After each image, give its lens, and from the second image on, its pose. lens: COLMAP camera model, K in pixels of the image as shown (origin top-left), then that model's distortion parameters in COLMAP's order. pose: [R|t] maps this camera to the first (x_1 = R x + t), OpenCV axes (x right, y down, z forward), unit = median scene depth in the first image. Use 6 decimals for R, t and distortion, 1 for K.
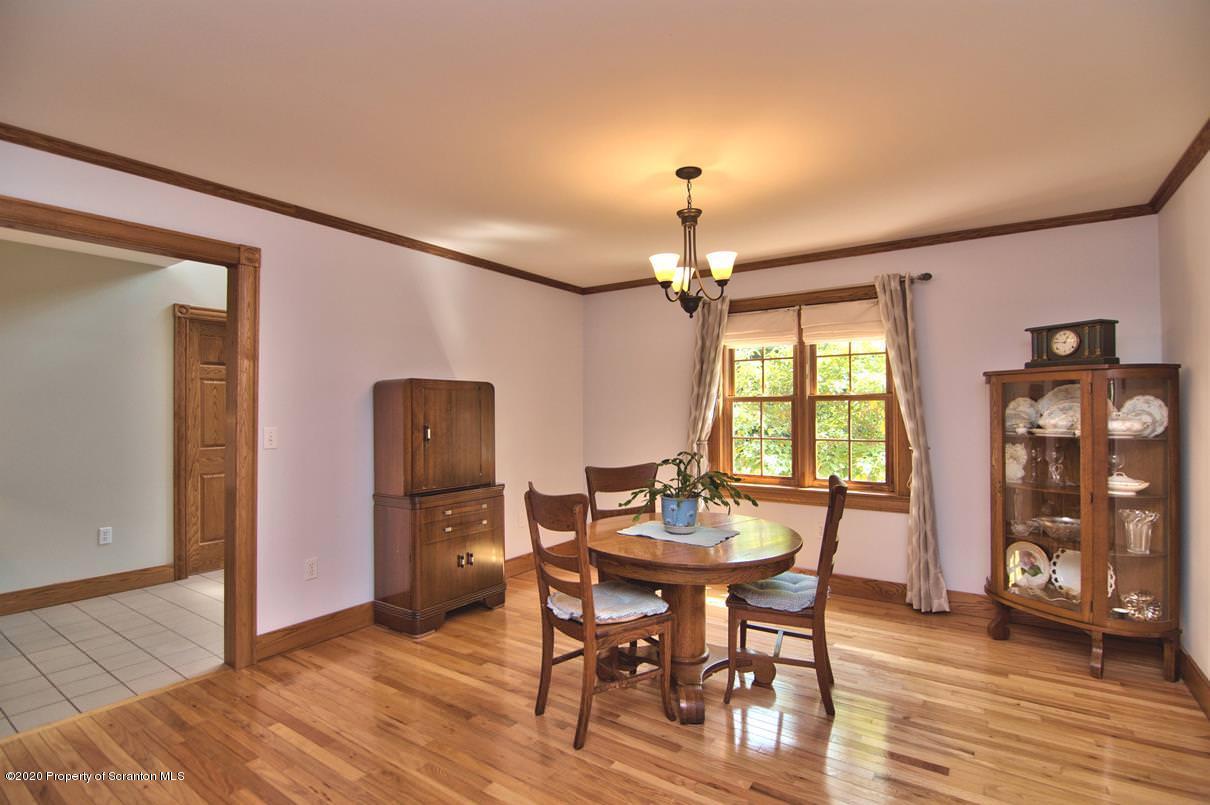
lens RADIAL K [[585.2, 0, 604.5], [0, 585.2, 402.3], [0, 0, 1]] dist [-0.010655, -0.008009]
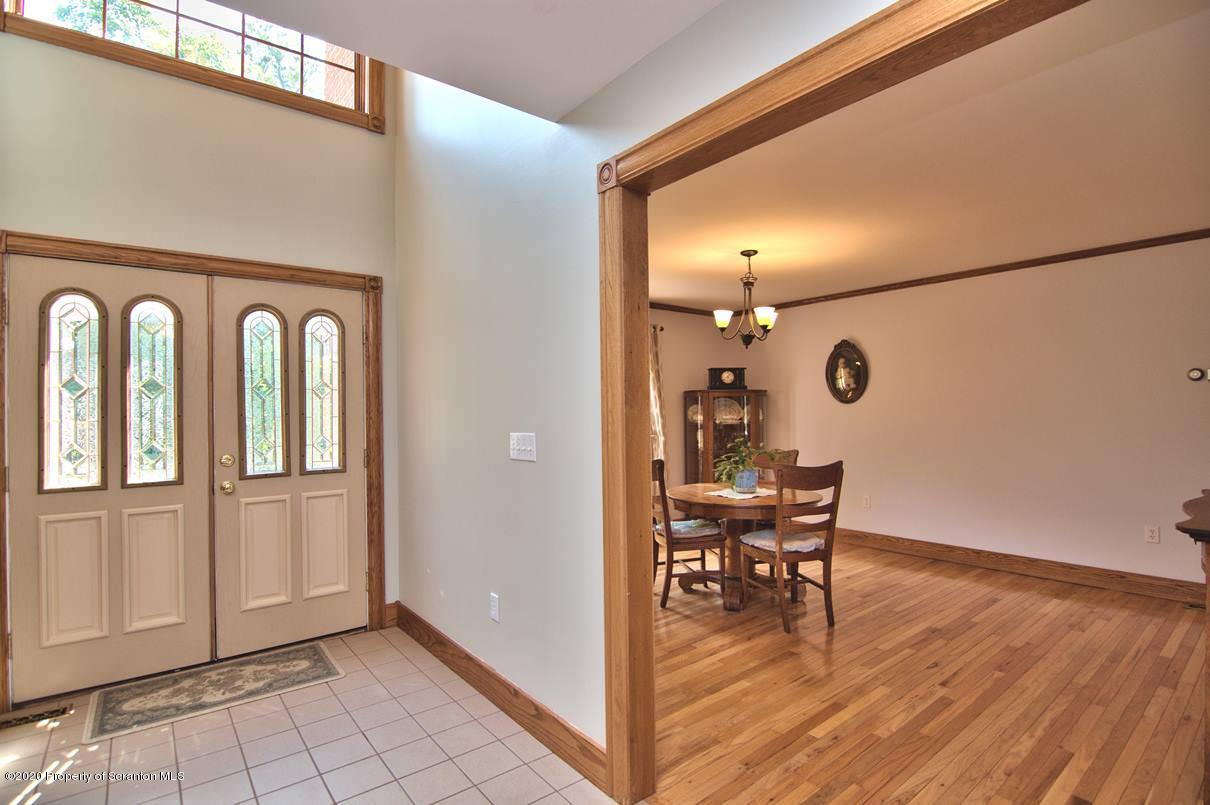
lens RADIAL K [[585.2, 0, 604.2], [0, 585.2, 406.8], [0, 0, 1]] dist [-0.010655, -0.008009]
pose [[0.293209, 0.007257, 0.956021, -1.325031], [0.007030, 0.999928, -0.009746, 0.017409], [-0.956022, 0.009578, 0.293137, 0.865910]]
